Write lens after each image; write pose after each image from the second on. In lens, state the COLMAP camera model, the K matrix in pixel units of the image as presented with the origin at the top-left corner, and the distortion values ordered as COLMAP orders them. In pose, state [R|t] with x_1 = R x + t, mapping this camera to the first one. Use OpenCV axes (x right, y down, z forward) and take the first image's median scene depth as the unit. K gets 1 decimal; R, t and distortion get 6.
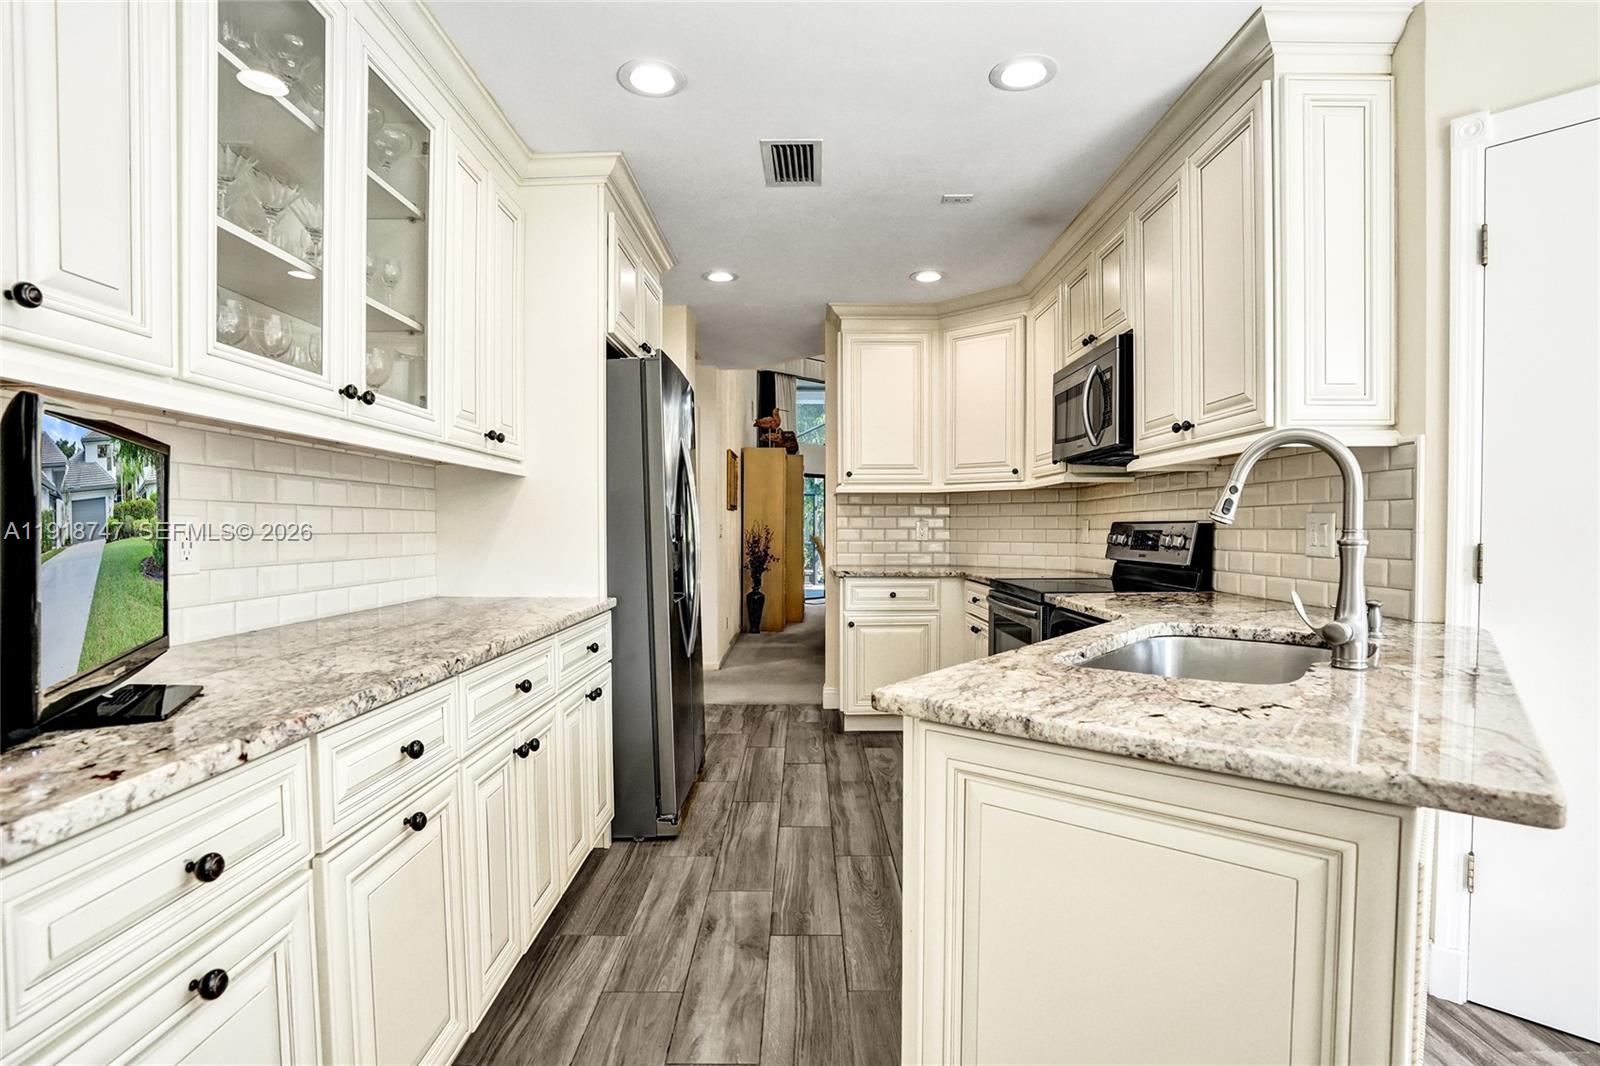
lens RADIAL K [[760.8, 0, 795.4], [0, 760.8, 544.4], [0, 0, 1]] dist [-0.058485, 0.020181]
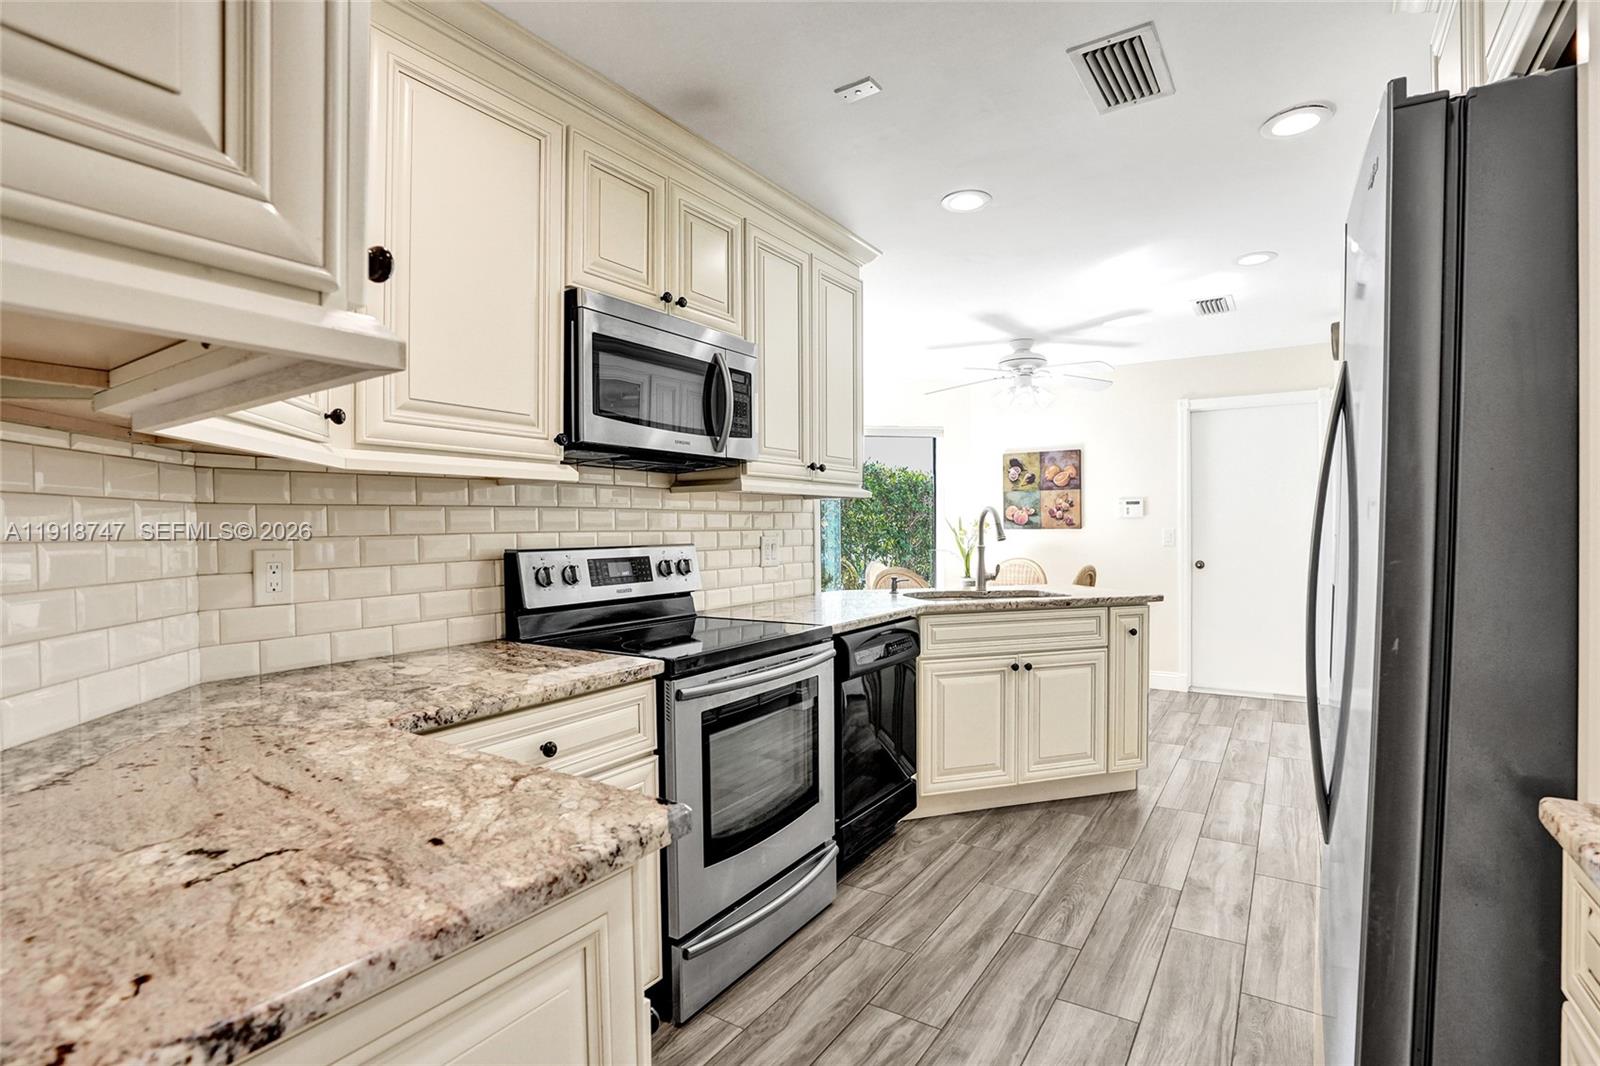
lens RADIAL K [[760.8, 0, 813.9], [0, 760.8, 535.7], [0, 0, 1]] dist [-0.058485, 0.020181]
pose [[-0.844303, 0.001832, 0.535863, -0.136742], [0.021577, 0.999299, 0.030580, -0.070260], [-0.535432, 0.037381, -0.843751, 1.806531]]
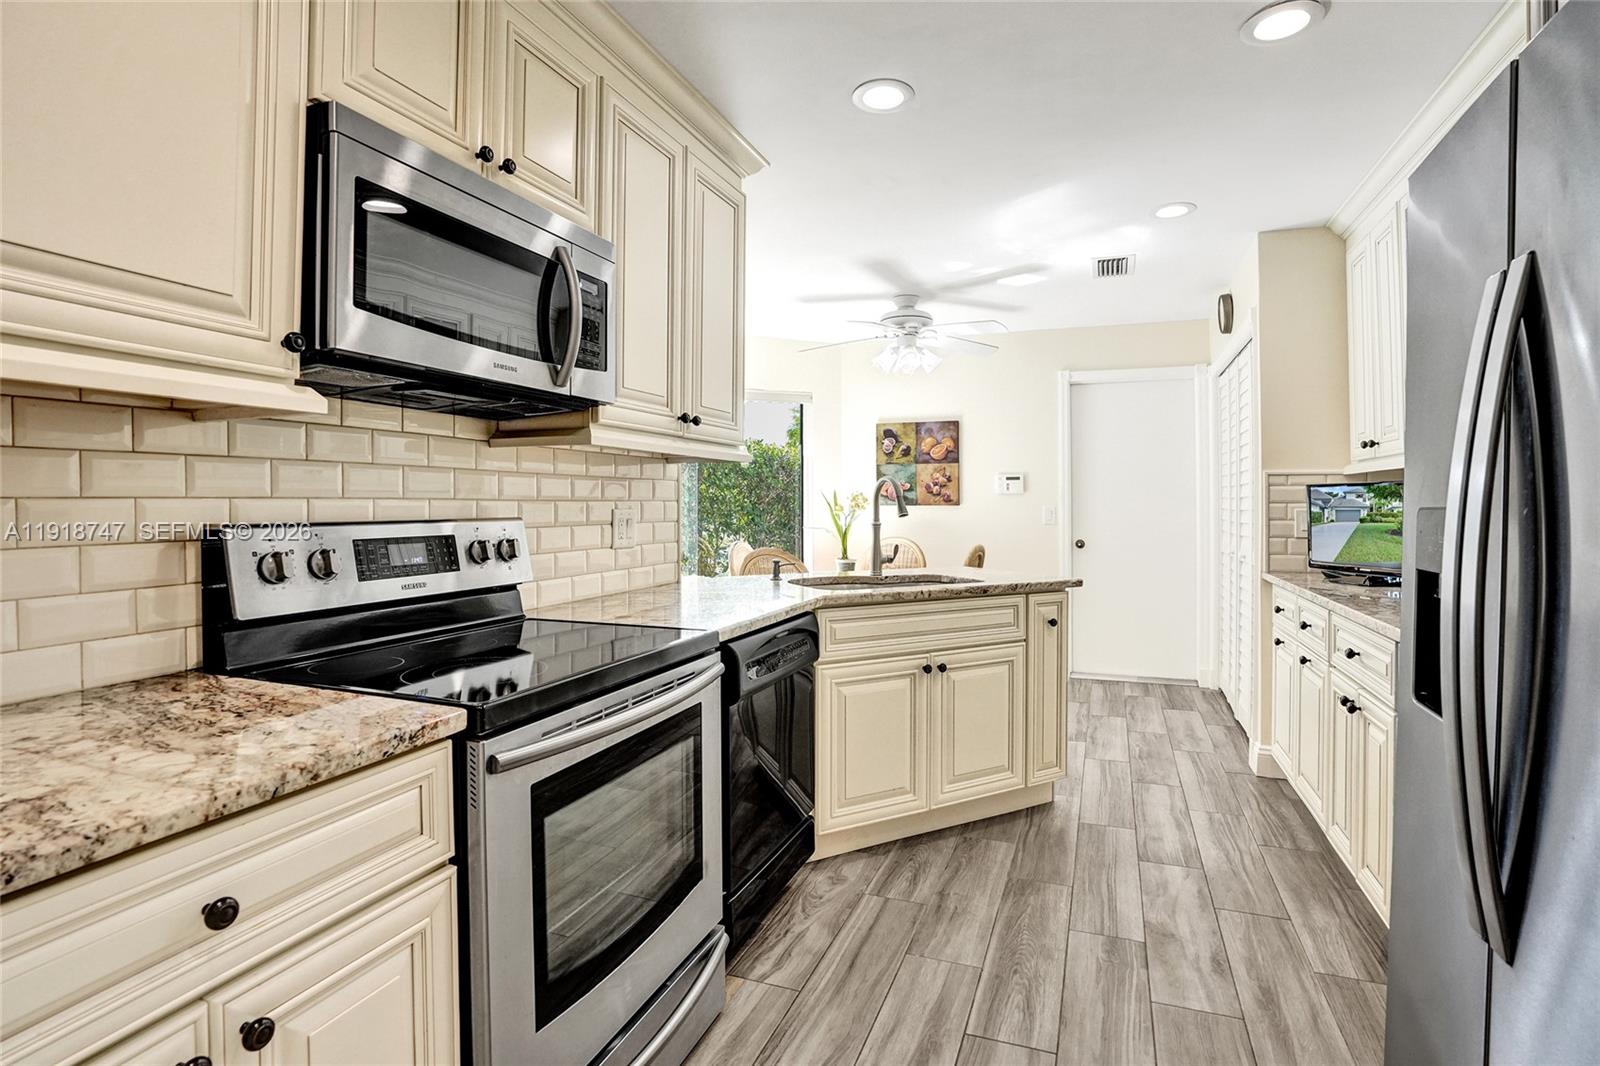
lens RADIAL K [[760.8, 0, 808.6], [0, 760.8, 507.7], [0, 0, 1]] dist [-0.058485, 0.020181]
pose [[-0.934397, -0.001404, 0.356231, 0.026460], [0.008446, 0.999624, 0.026092, -0.058151], [-0.356134, 0.027389, -0.934033, 1.615820]]
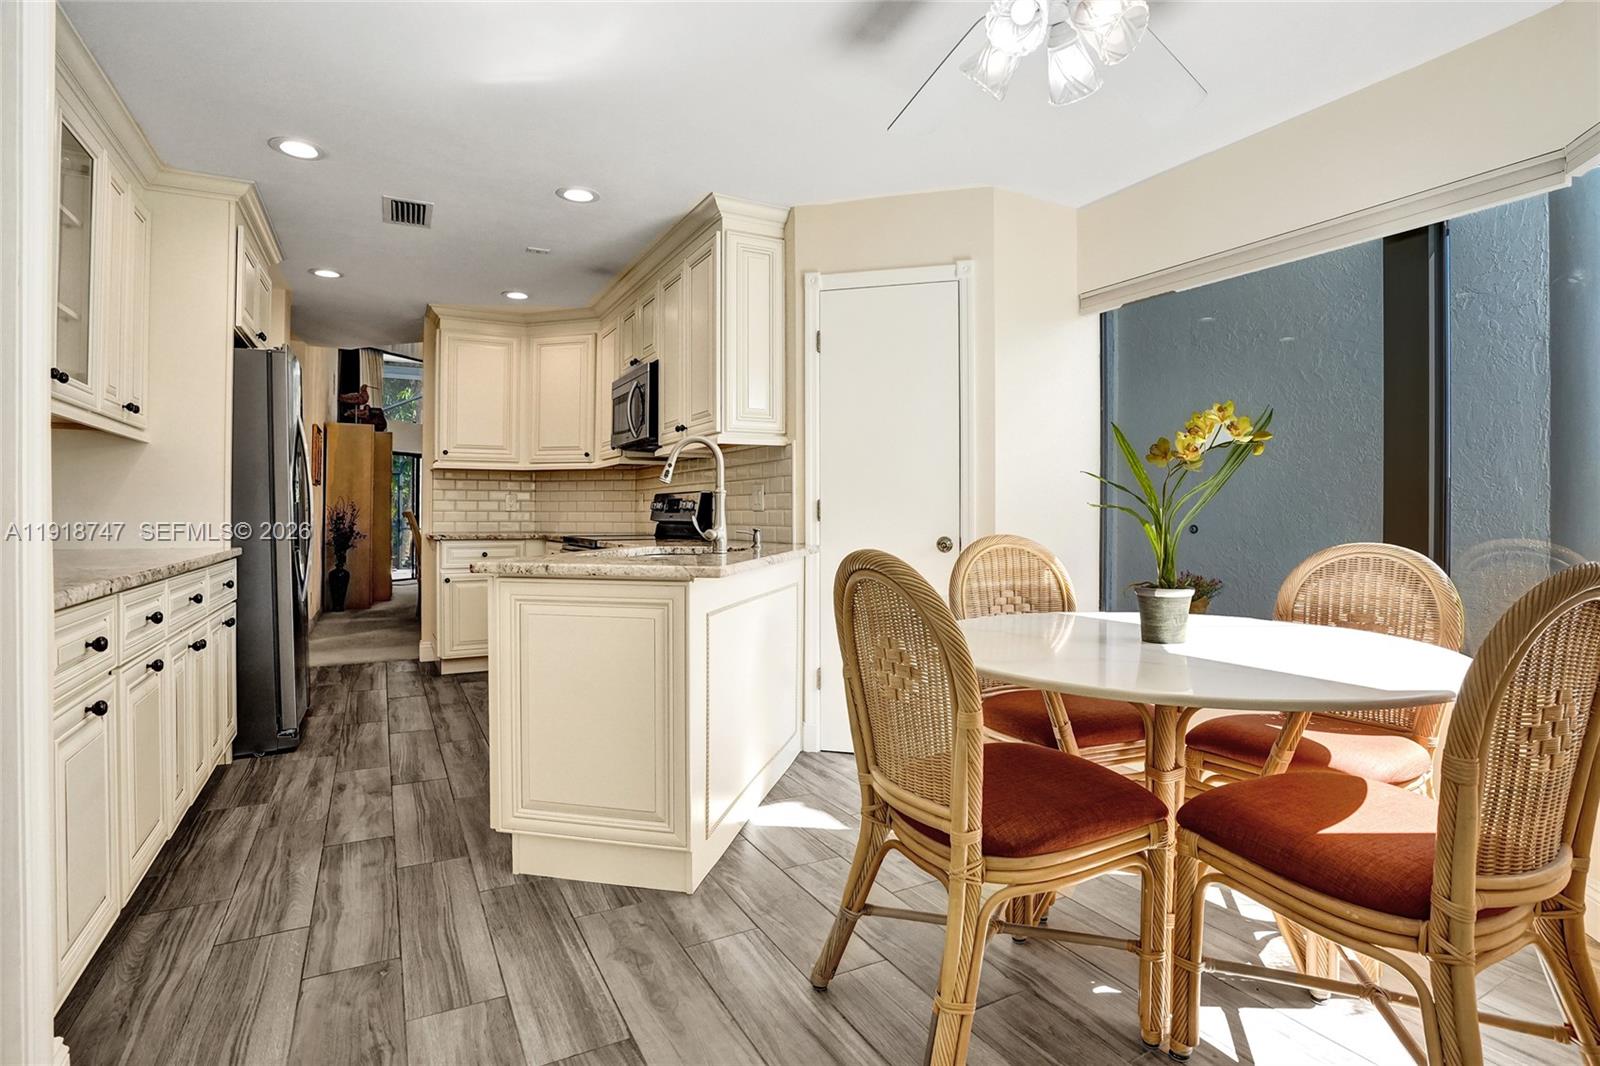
lens RADIAL K [[760.8, 0, 787.6], [0, 760.8, 505.1], [0, 0, 1]] dist [-0.058485, 0.020181]
pose [[0.874257, 0.005960, 0.485427, -0.051123], [0.009388, 0.999530, -0.029180, 0.045366], [-0.485373, 0.030068, 0.873790, -0.437228]]
